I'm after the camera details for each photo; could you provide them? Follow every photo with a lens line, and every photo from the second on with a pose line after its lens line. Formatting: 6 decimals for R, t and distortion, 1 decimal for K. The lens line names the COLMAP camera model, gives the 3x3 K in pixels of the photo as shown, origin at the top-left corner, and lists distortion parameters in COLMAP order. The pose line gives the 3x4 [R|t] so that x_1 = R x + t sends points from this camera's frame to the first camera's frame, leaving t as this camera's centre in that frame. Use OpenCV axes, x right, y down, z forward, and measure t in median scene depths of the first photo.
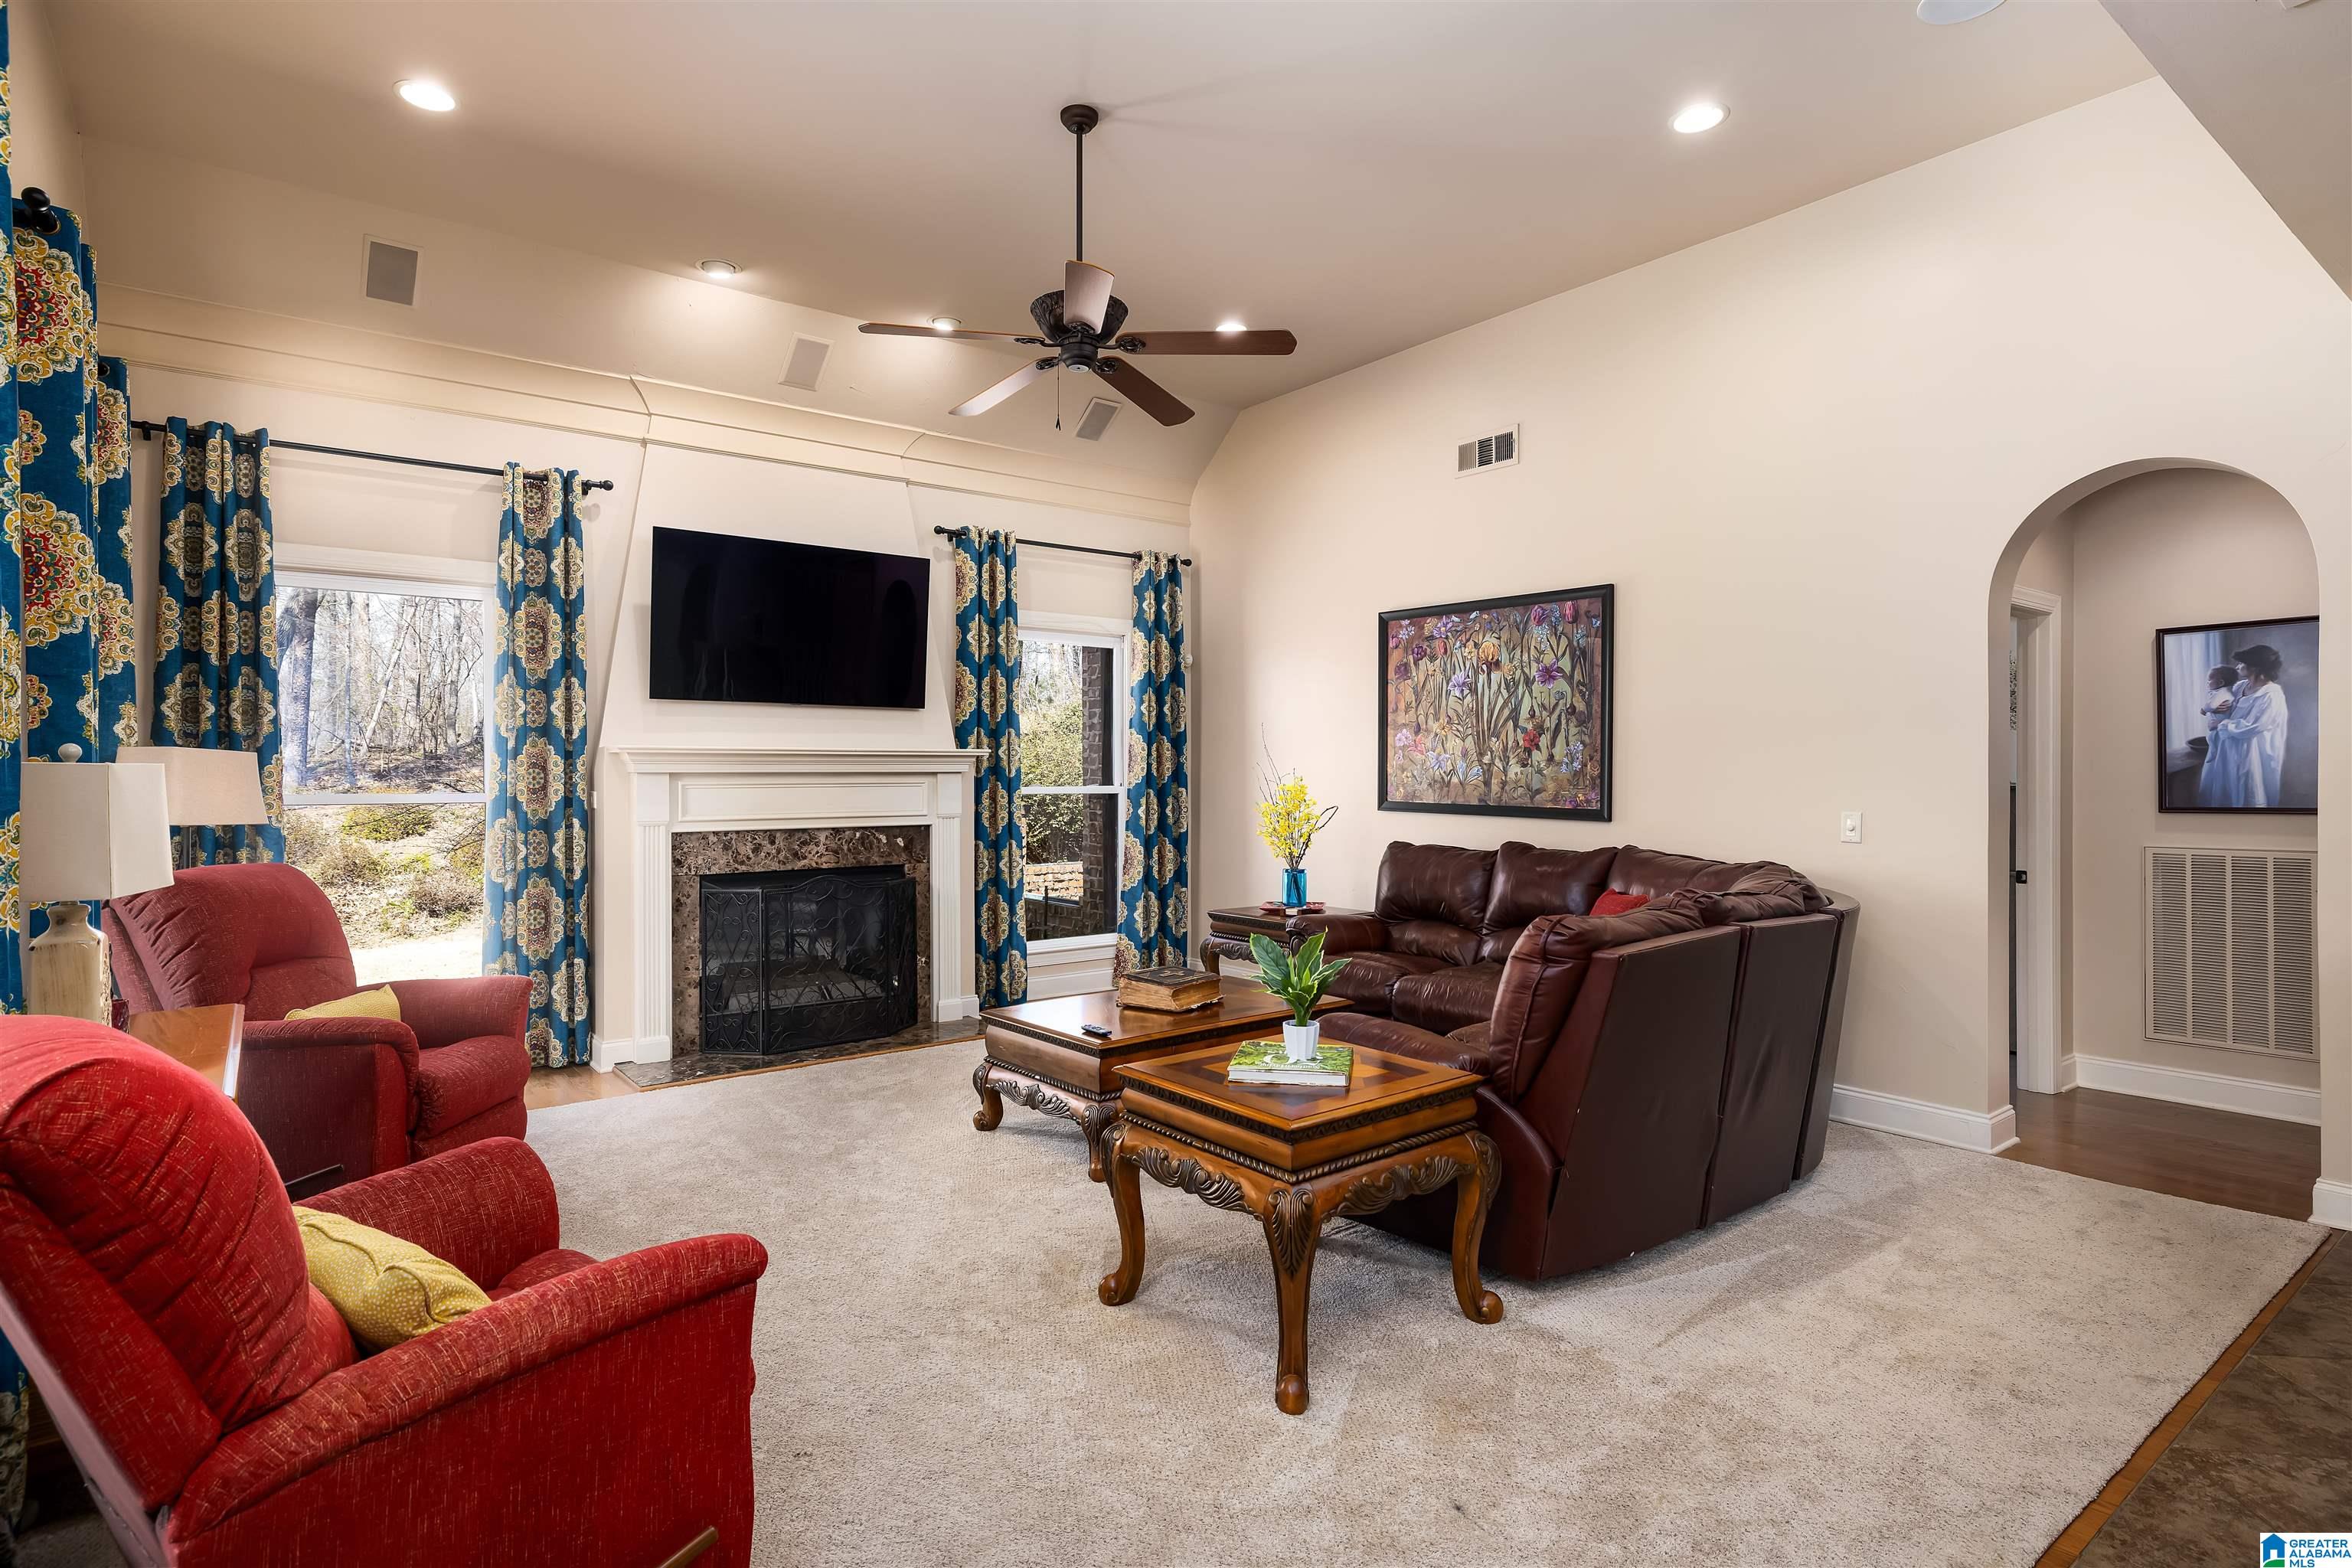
lens RADIAL K [[1194.7, 0, 1158.7], [0, 1194.7, 773.0], [0, 0, 1]] dist [0.003577, 0.000810]
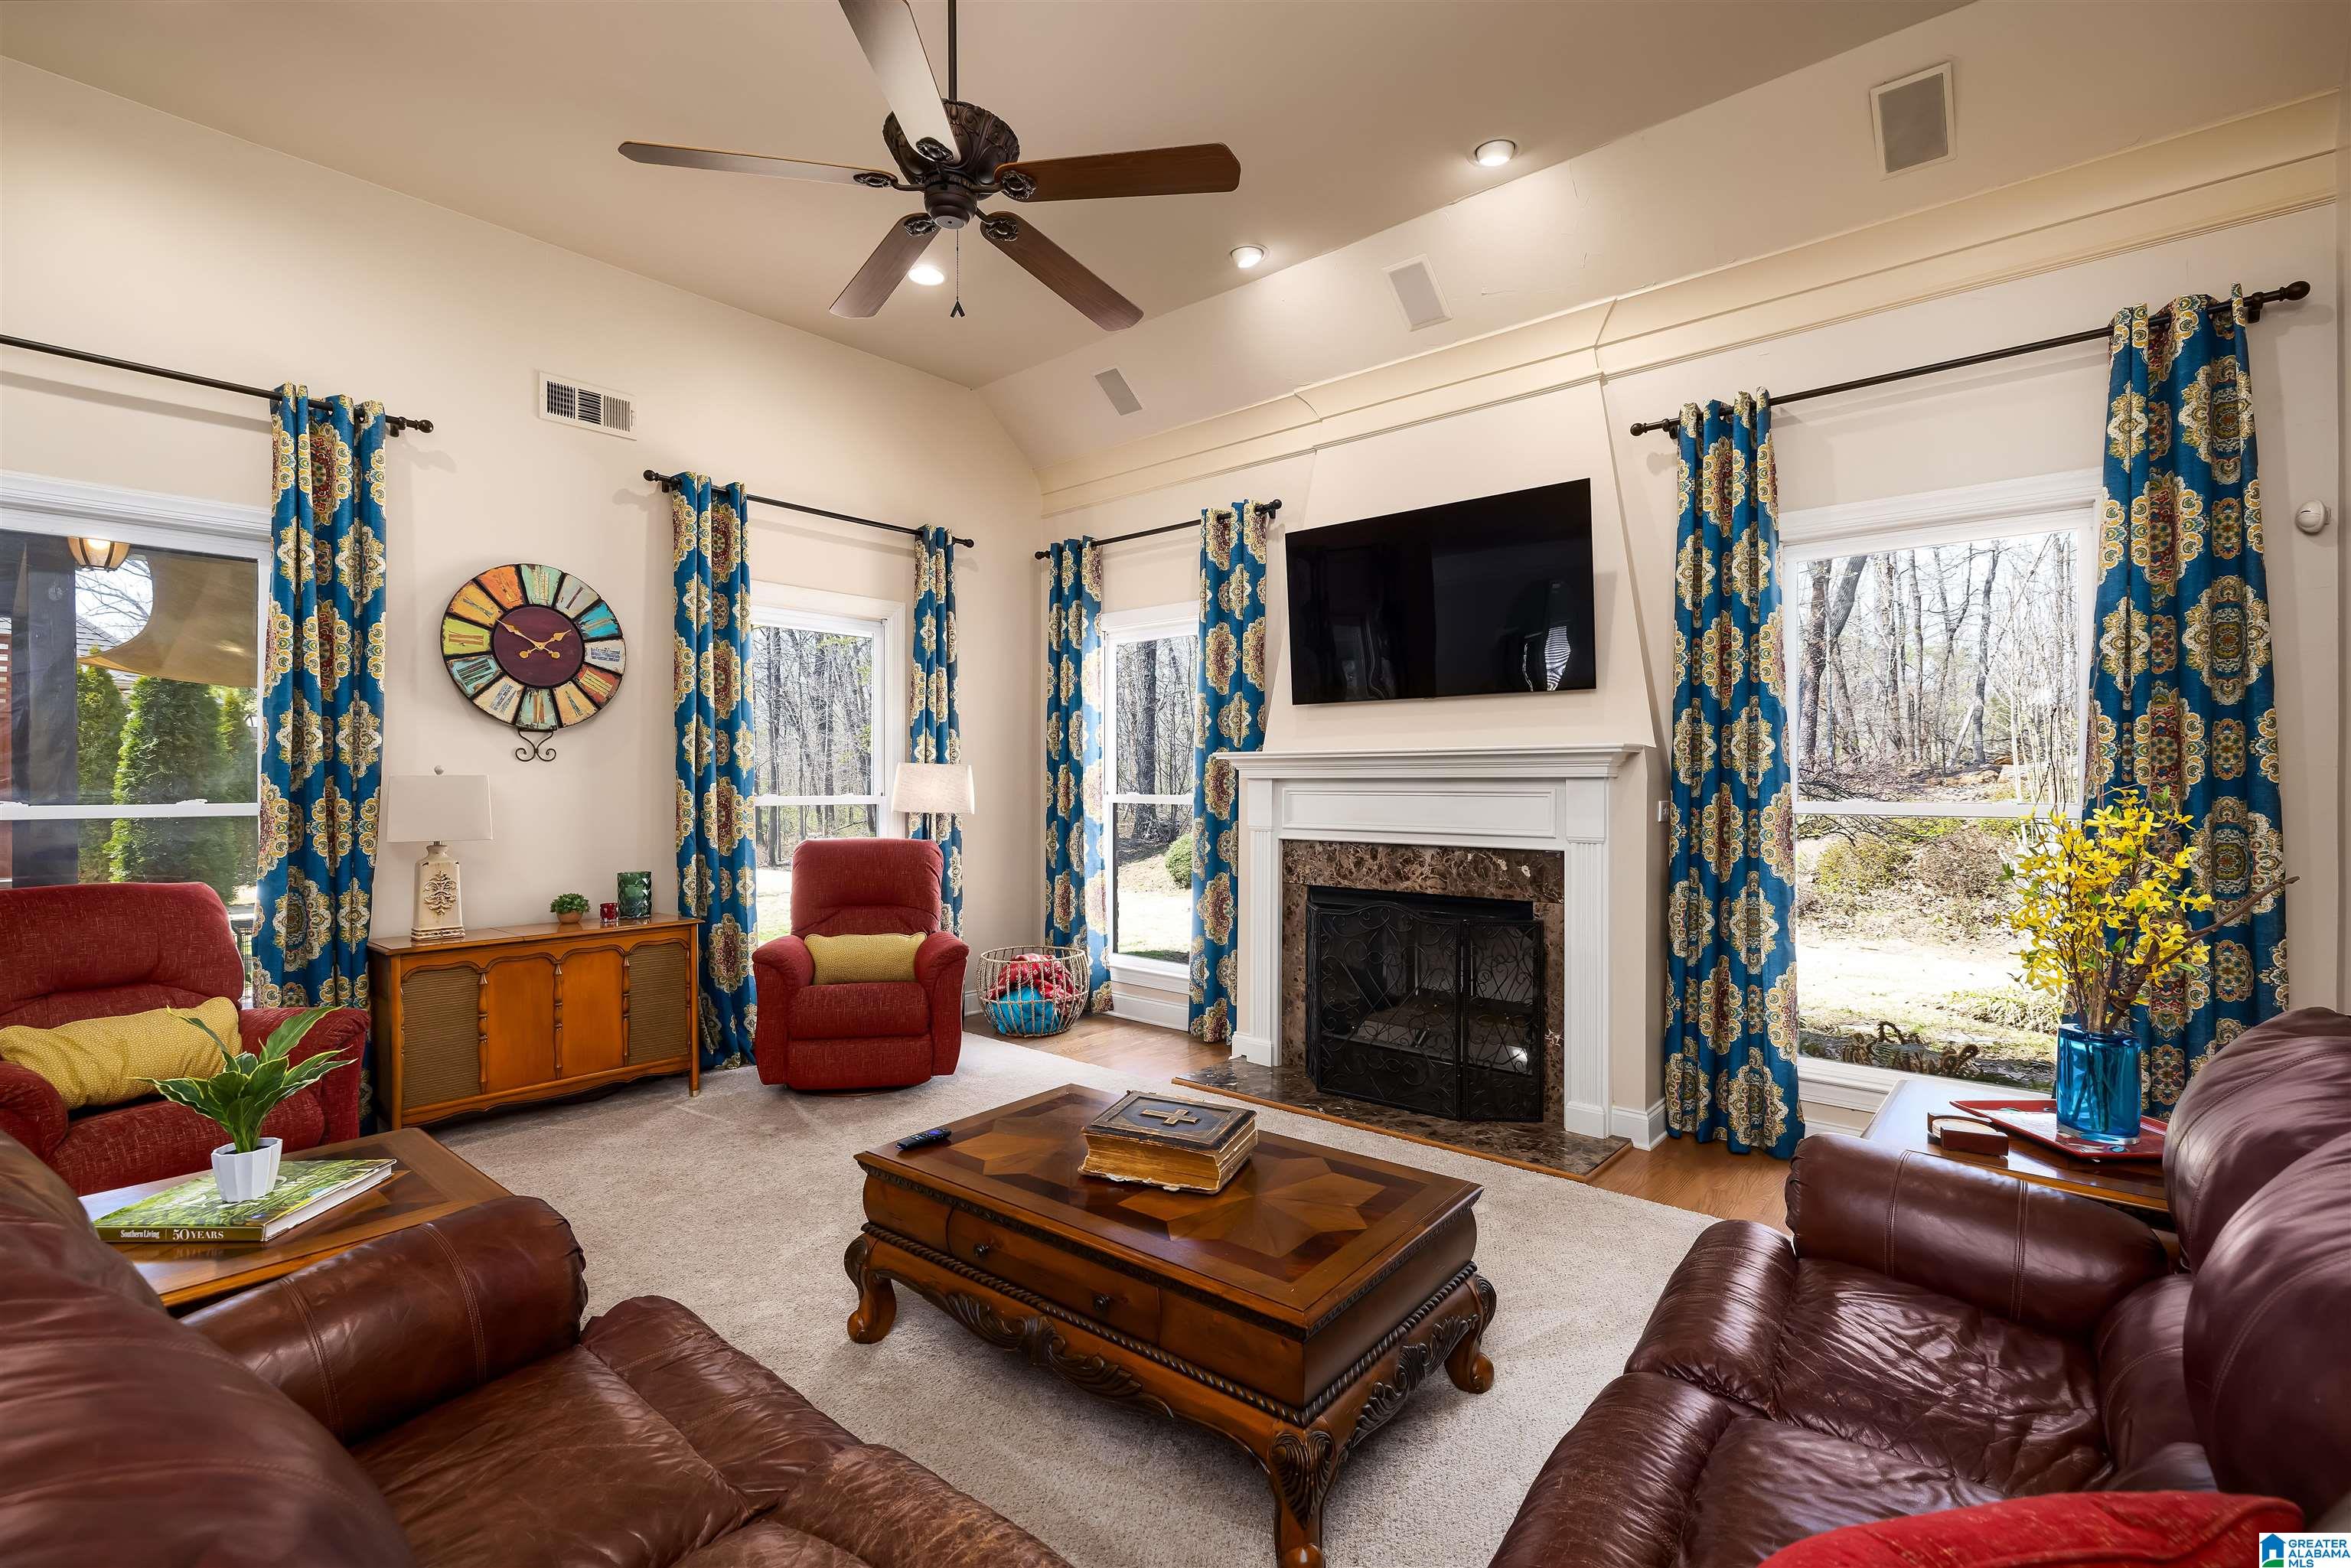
lens RADIAL K [[1054.5, 0, 1176.3], [0, 1054.5, 776.3], [0, 0, 1]] dist [-0.004156, -0.000552]
pose [[0.210160, -0.000767, -0.977667, 0.407686], [0.000418, 1.000000, -0.000694, -0.001383], [0.977667, -0.000263, 0.210160, 0.692285]]
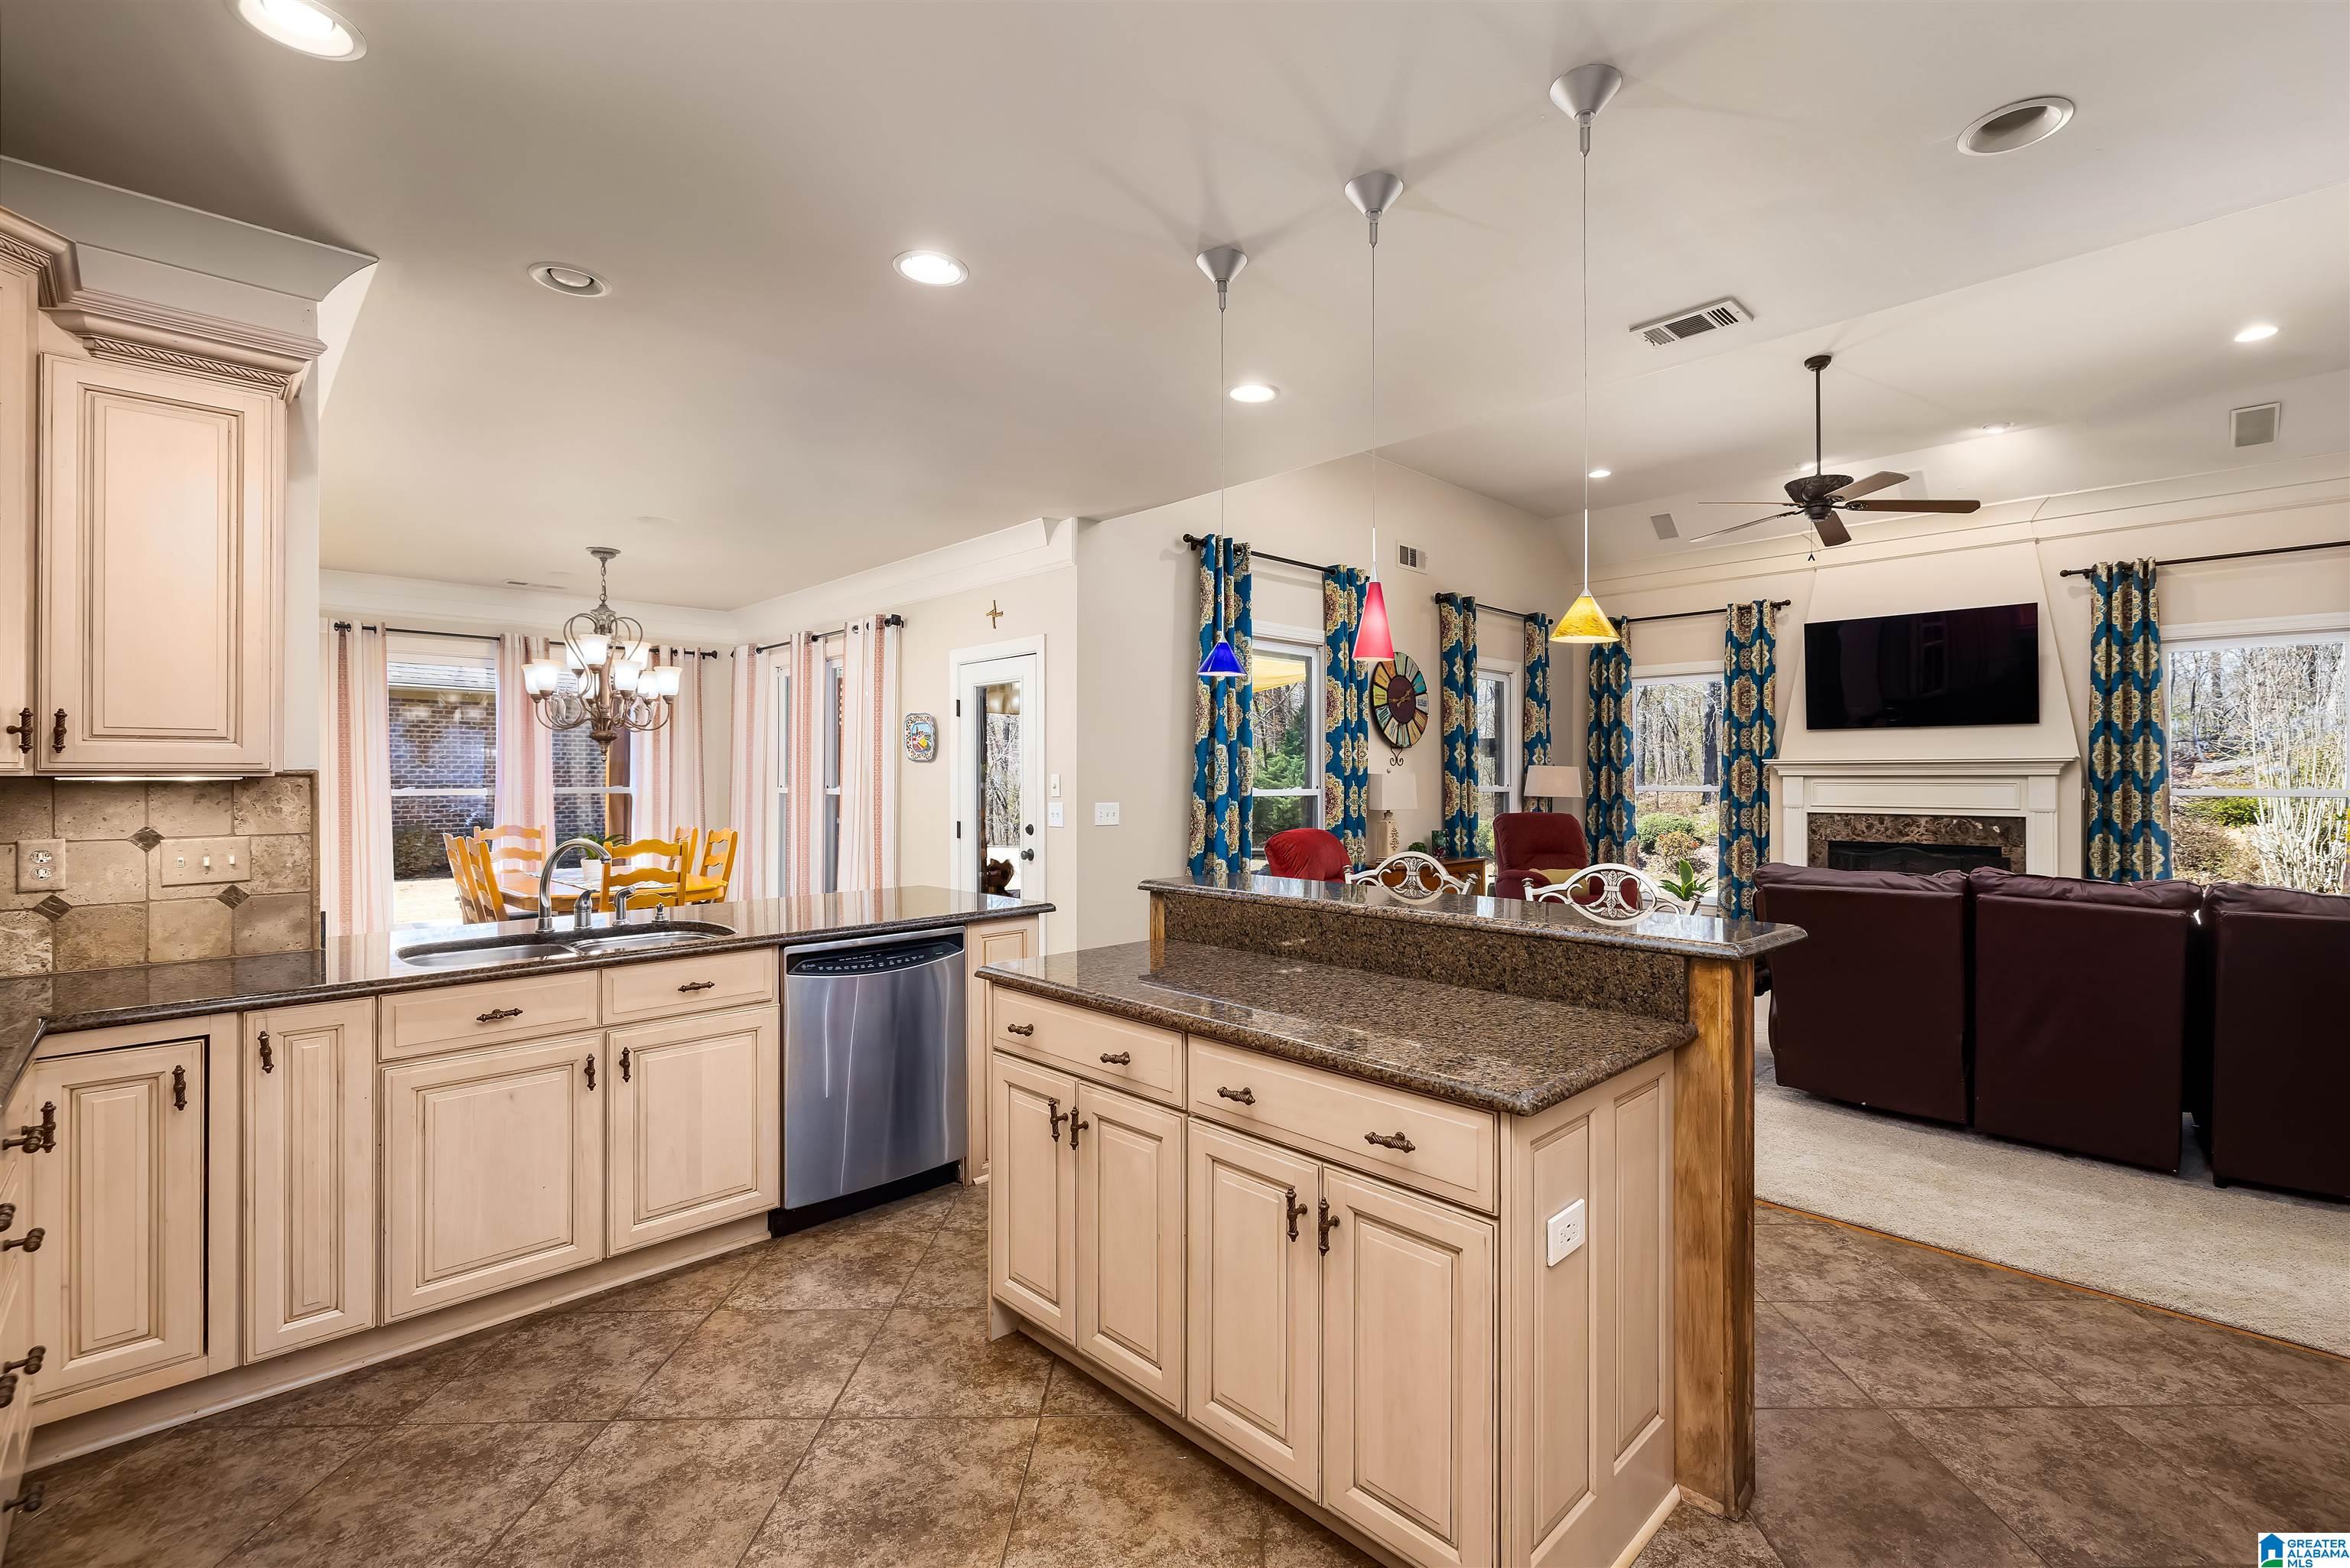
lens RADIAL K [[1028.3, 0, 1242.2], [0, 1028.3, 771.6], [0, 0, 1]] dist [-0.004839, -0.000418]
pose [[0.157995, -0.002642, -0.987436, 0.797539], [-0.000348, 0.999996, -0.002731, -0.001430], [0.987440, 0.000775, 0.157993, 0.024354]]
